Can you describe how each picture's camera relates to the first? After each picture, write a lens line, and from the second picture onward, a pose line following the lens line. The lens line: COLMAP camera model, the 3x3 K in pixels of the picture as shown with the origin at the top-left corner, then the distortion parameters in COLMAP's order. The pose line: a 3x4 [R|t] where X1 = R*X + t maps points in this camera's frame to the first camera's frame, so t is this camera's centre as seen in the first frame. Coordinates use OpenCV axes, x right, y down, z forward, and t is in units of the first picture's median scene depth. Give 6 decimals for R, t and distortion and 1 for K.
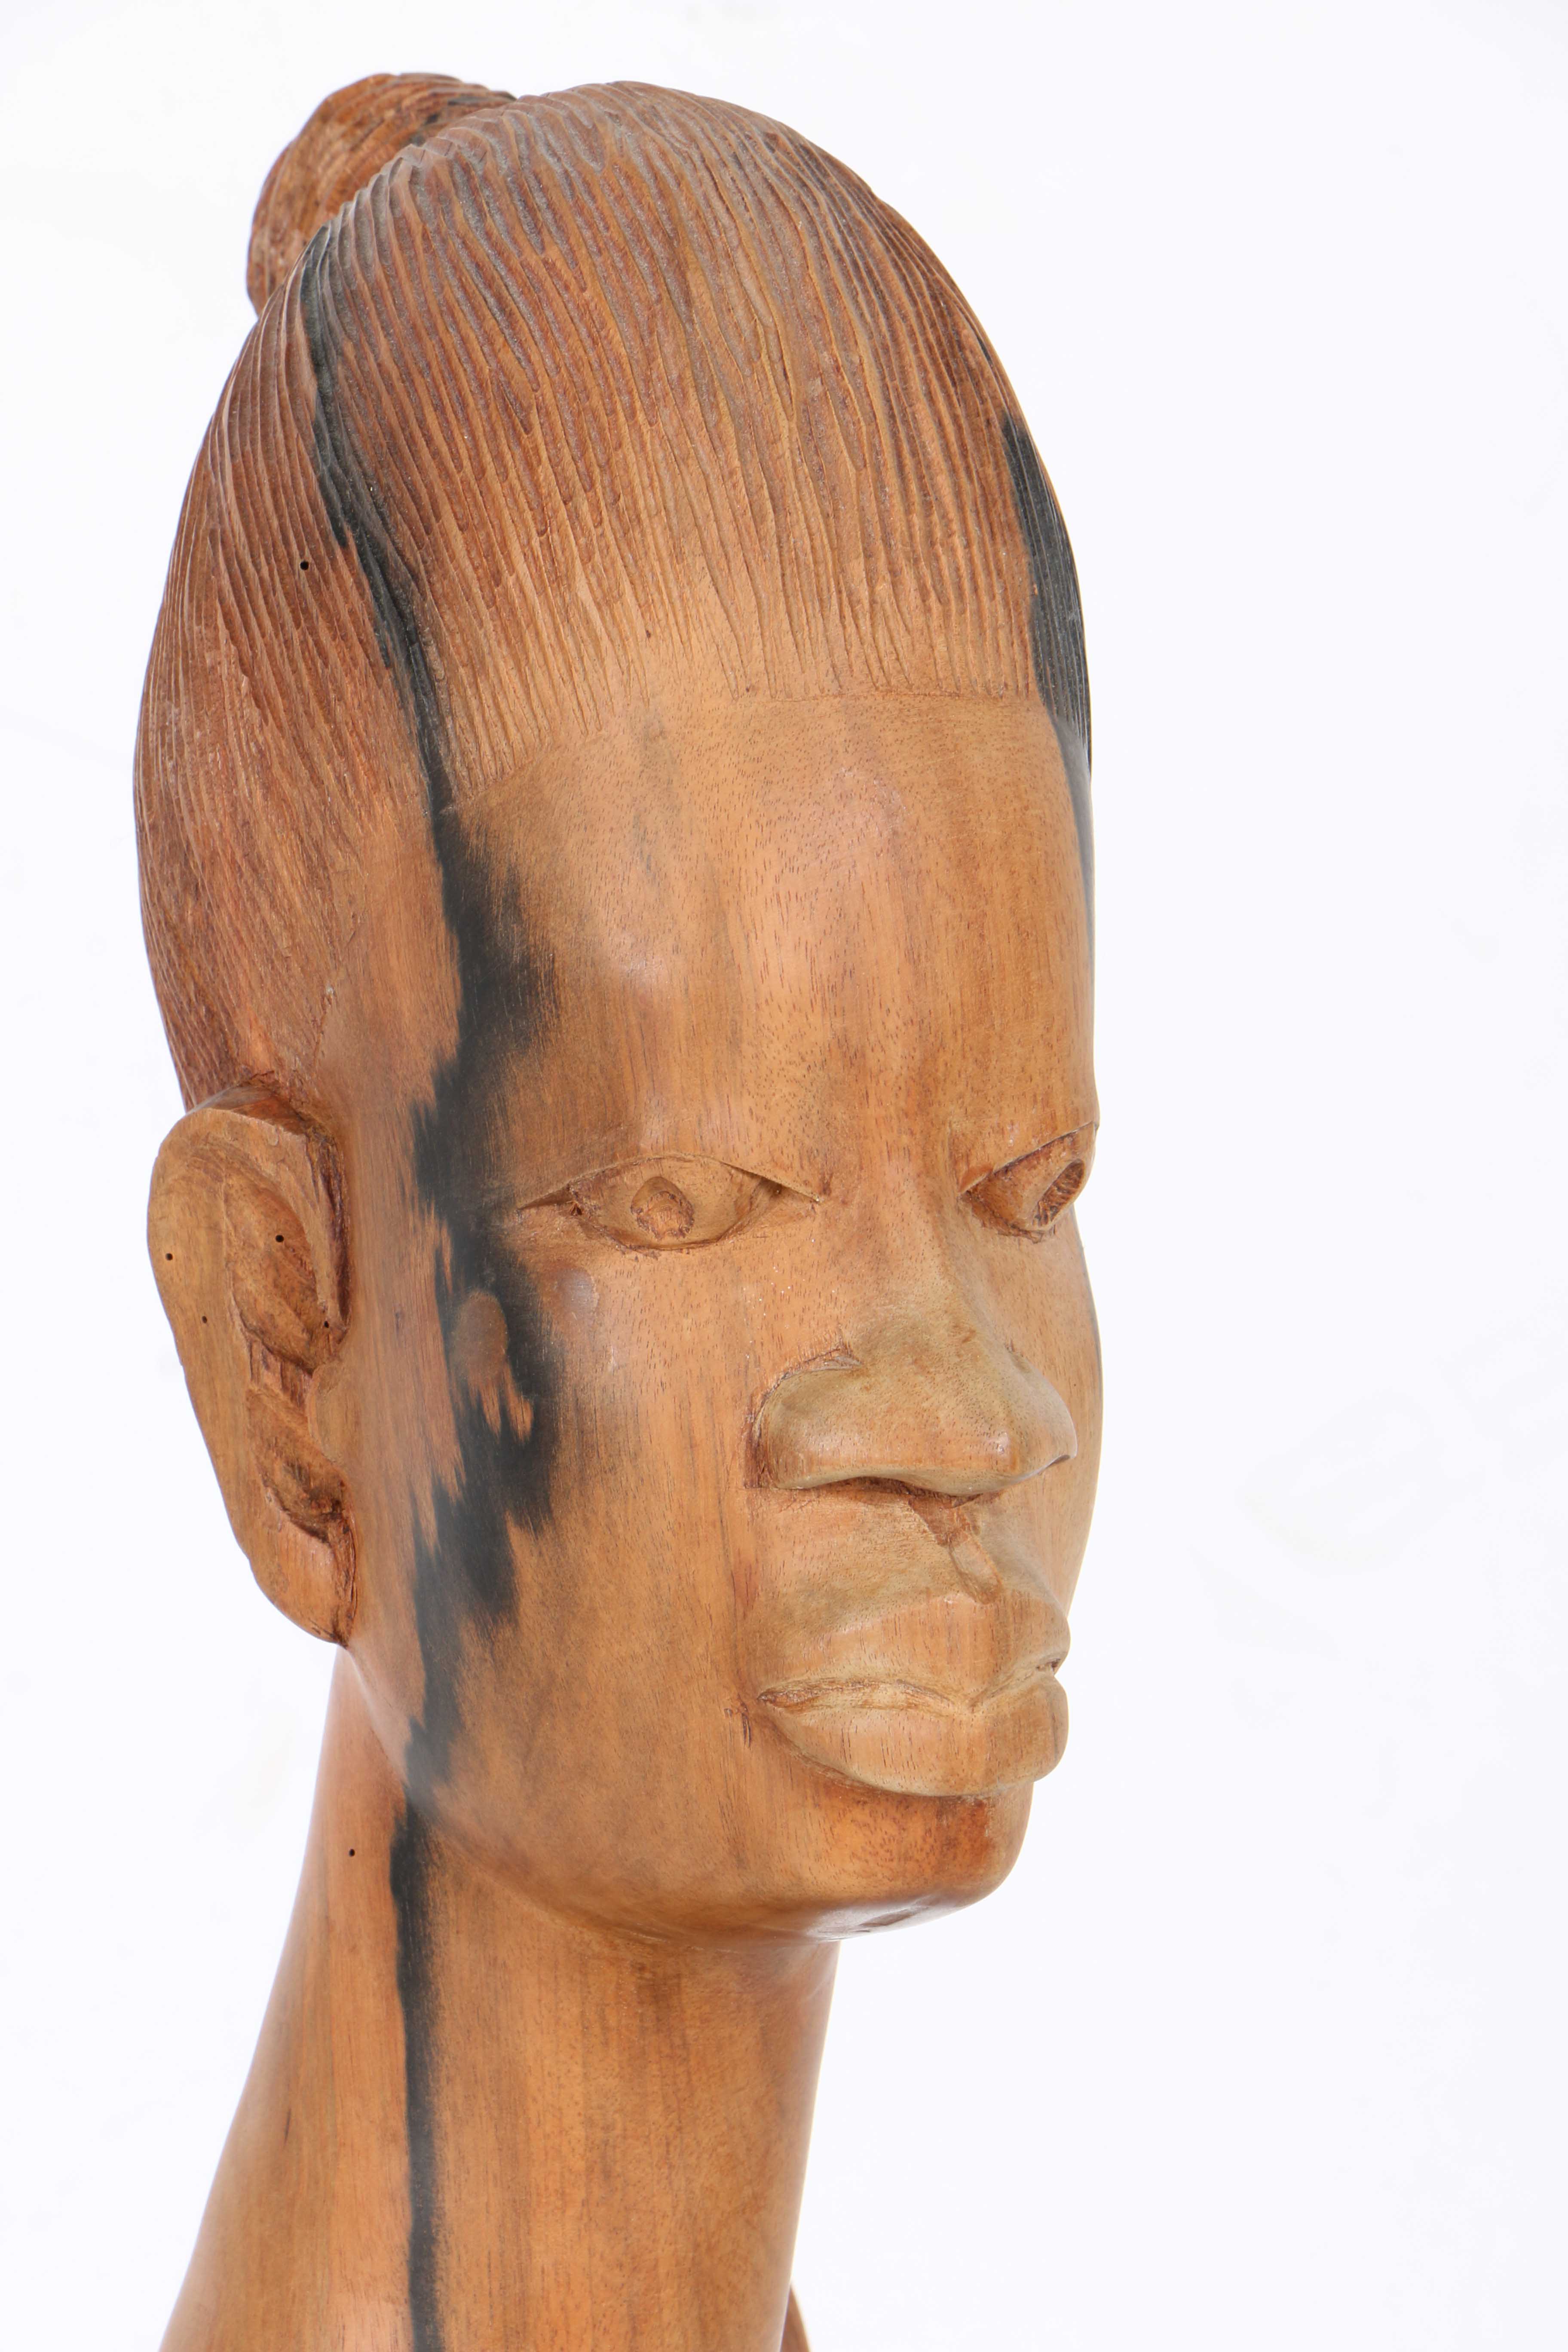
lens RADIAL K [[12878.0, 0, 793.3], [0, 12878.0, 1193.0], [0, 0, 1]] dist [1.660368, 0.000000]
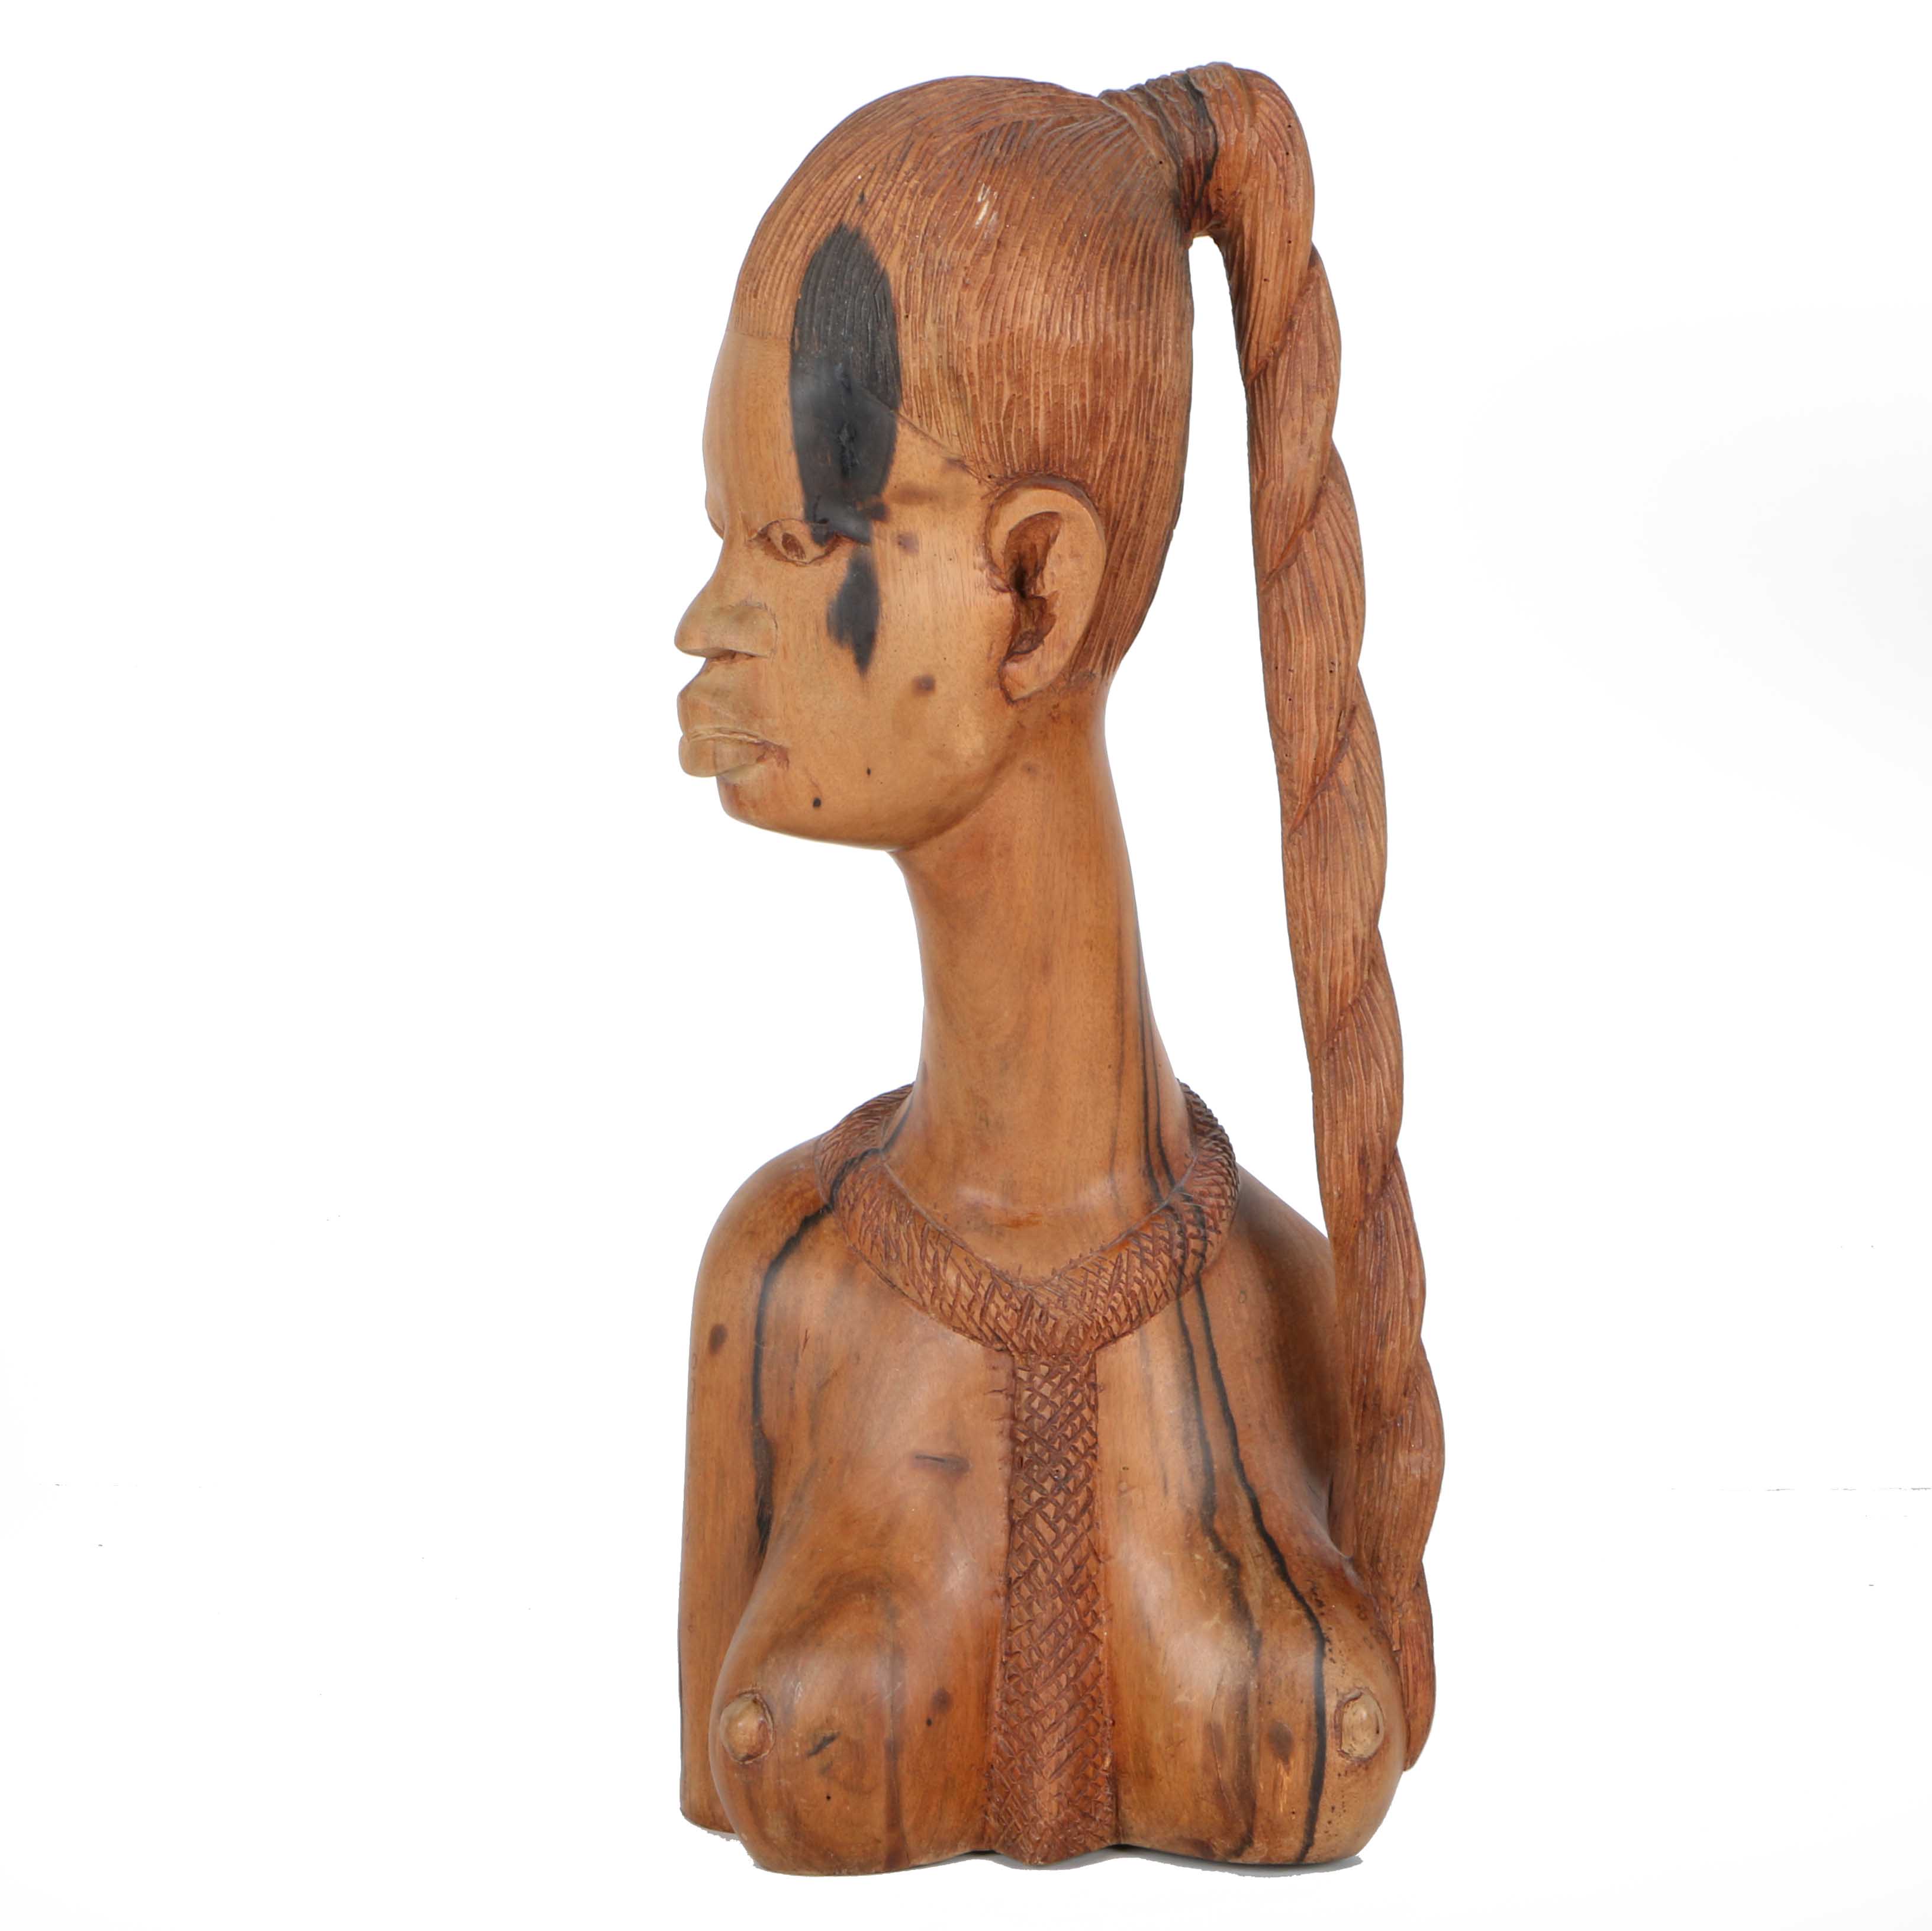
lens RADIAL K [[9949.6, 0, 974.2], [0, 9949.6, 1125.7], [0, 0, 1]] dist [0.299239, 0.000000]
pose [[-0.061783, 0.160533, -0.985095, 1.887080], [-0.064499, 0.984275, 0.164445, -0.203585], [0.996003, 0.073697, -0.050457, 1.141262]]
